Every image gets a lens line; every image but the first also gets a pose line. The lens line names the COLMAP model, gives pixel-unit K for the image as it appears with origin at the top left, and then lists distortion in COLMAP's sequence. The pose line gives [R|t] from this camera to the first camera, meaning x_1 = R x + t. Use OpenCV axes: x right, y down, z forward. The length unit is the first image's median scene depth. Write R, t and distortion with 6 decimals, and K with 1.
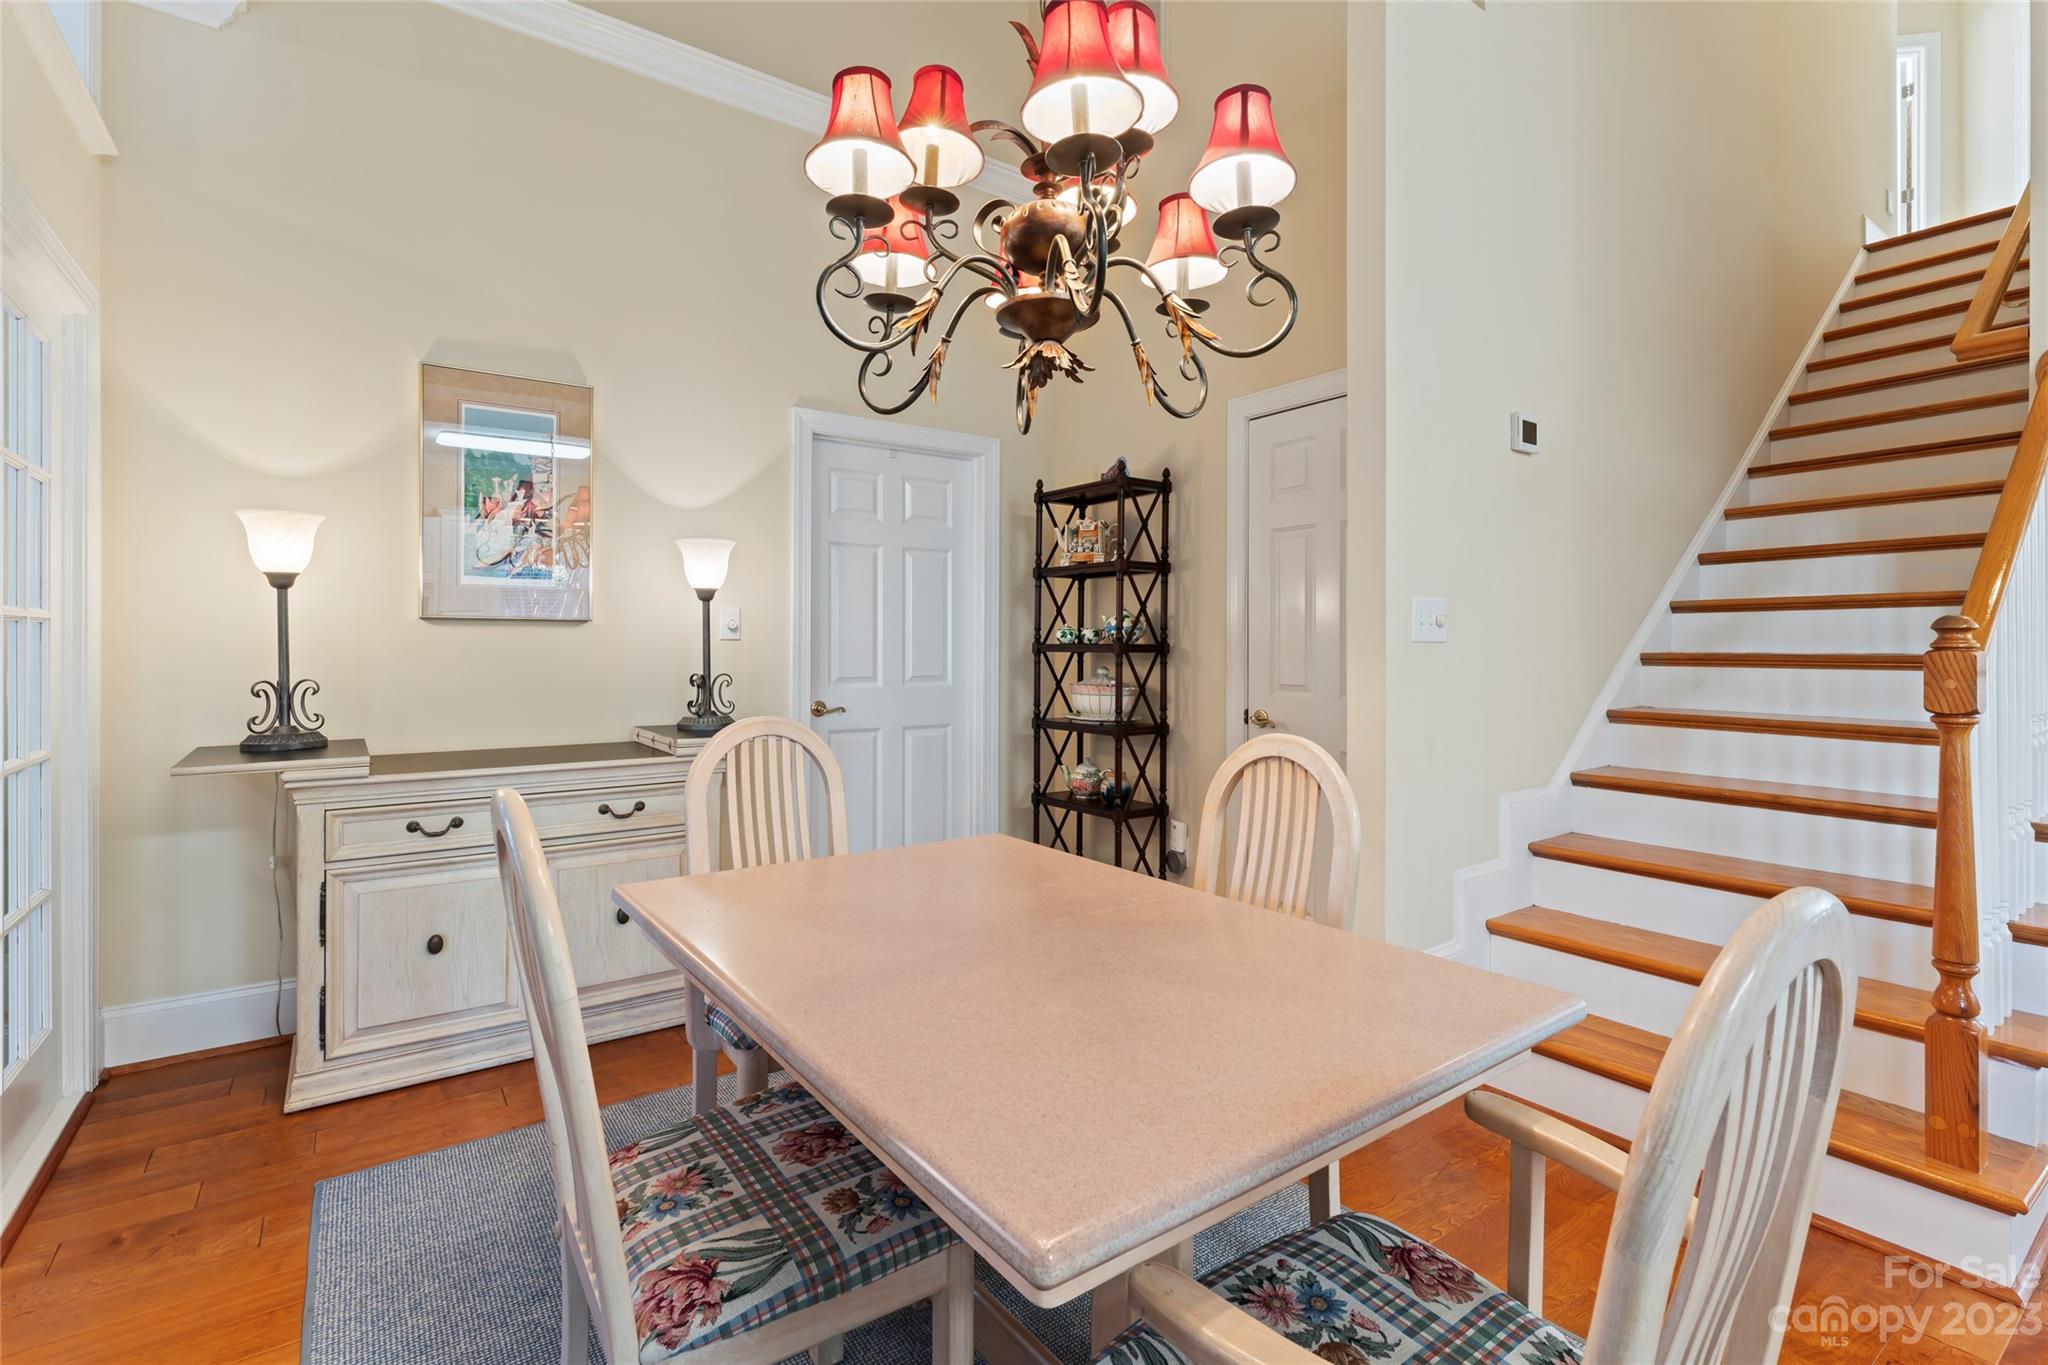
lens RADIAL K [[937.9, 0, 1012.4], [0, 937.9, 650.4], [0, 0, 1]] dist [-0.006000, 0.001012]
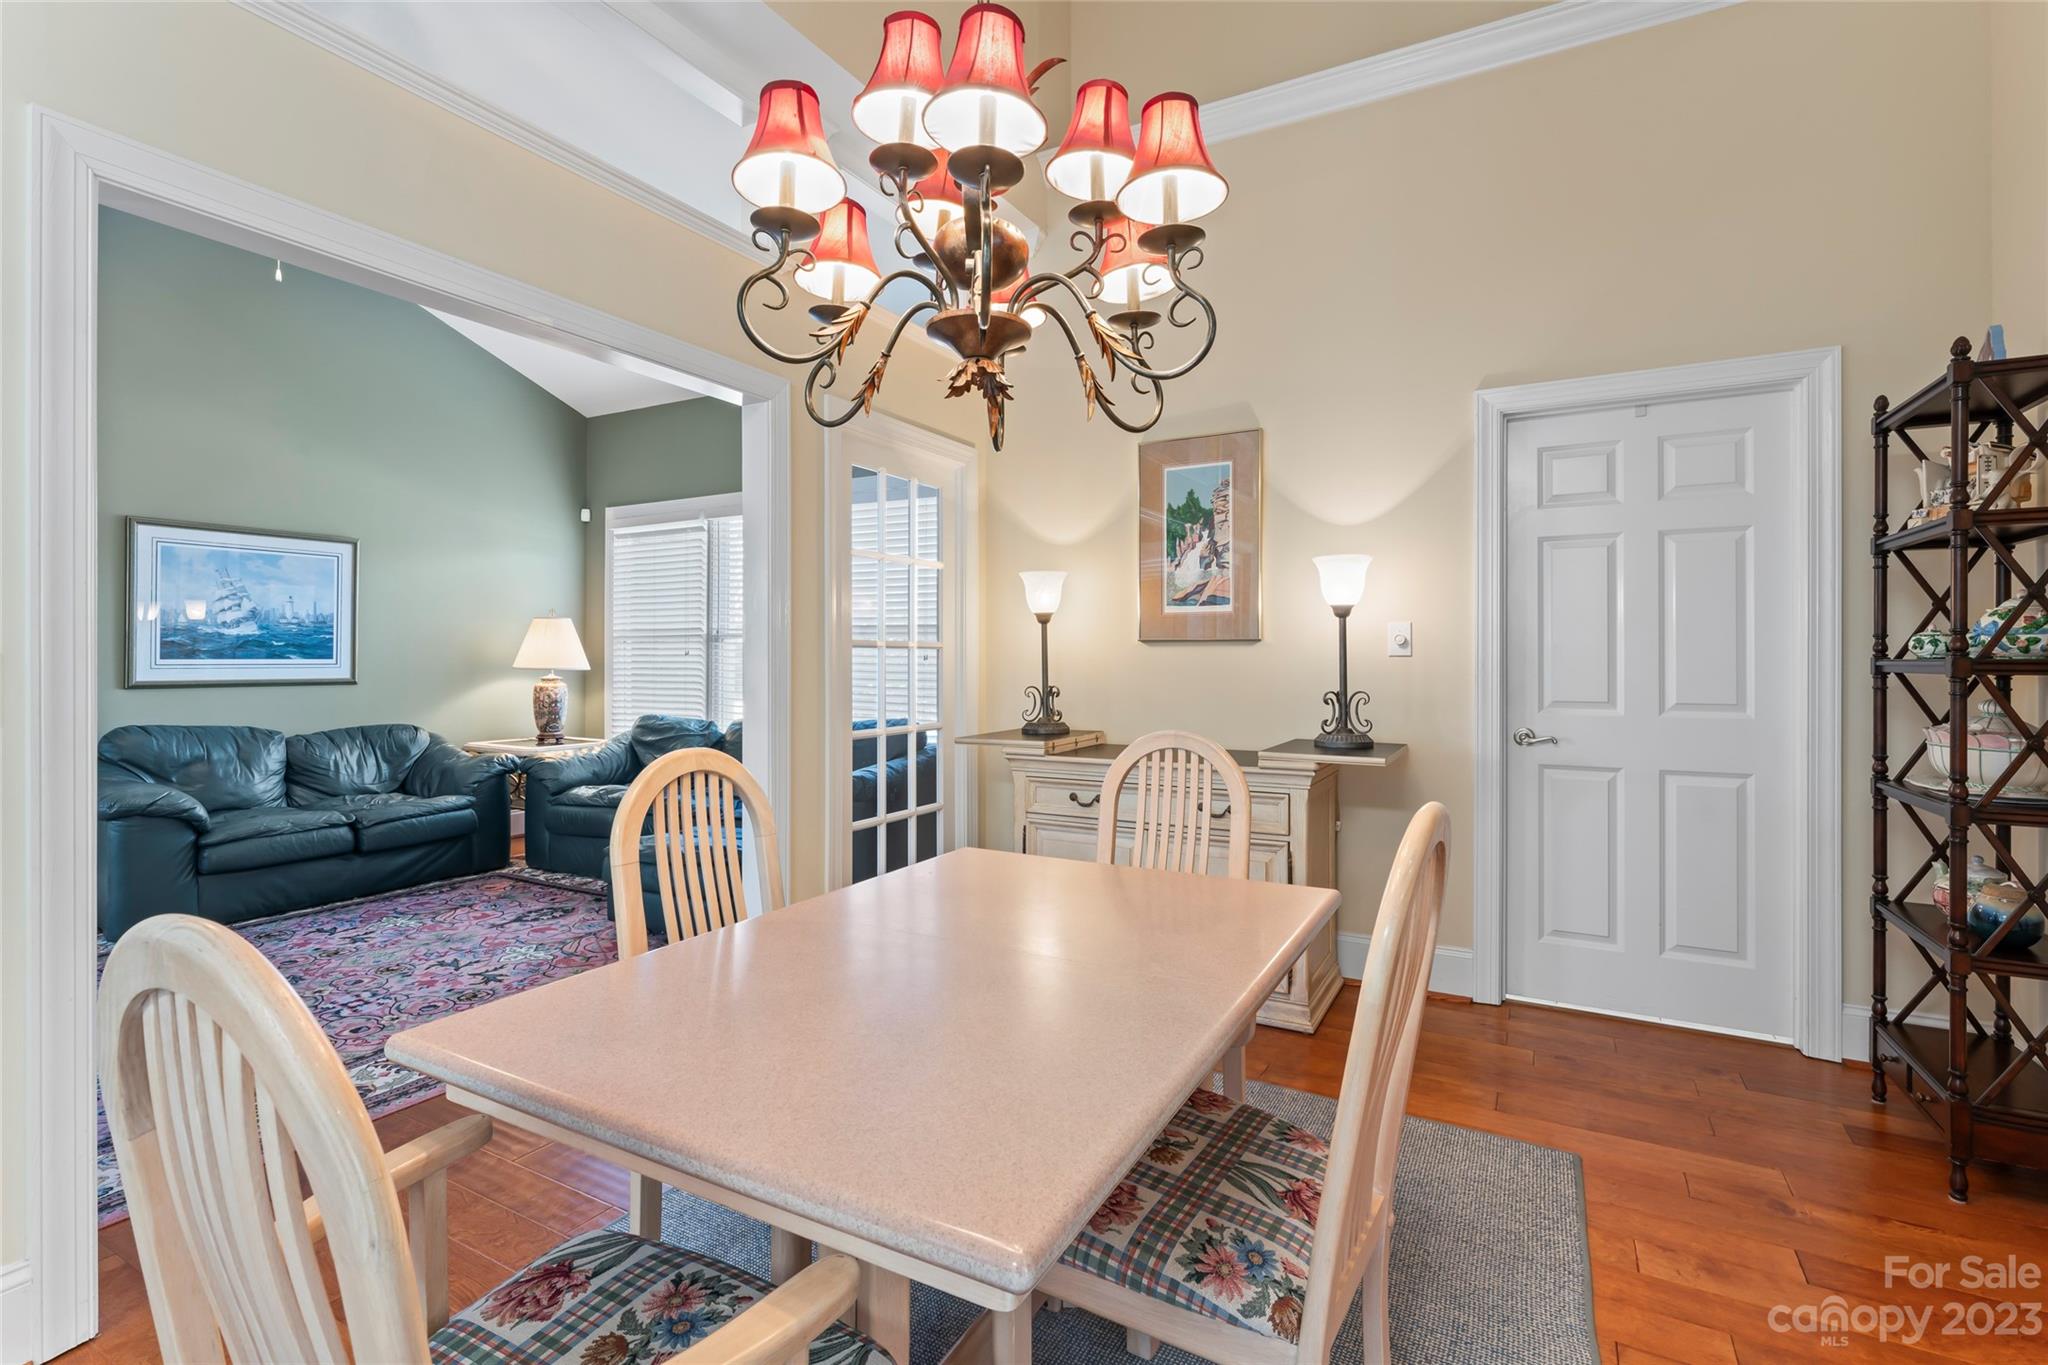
lens RADIAL K [[937.9, 0, 1019.5], [0, 937.9, 657.2], [0, 0, 1]] dist [-0.006000, 0.001012]
pose [[0.427260, -0.005708, -0.904111, 0.375358], [-0.003821, 0.999960, -0.008118, -0.001167], [0.904121, 0.006923, 0.427221, 0.238665]]
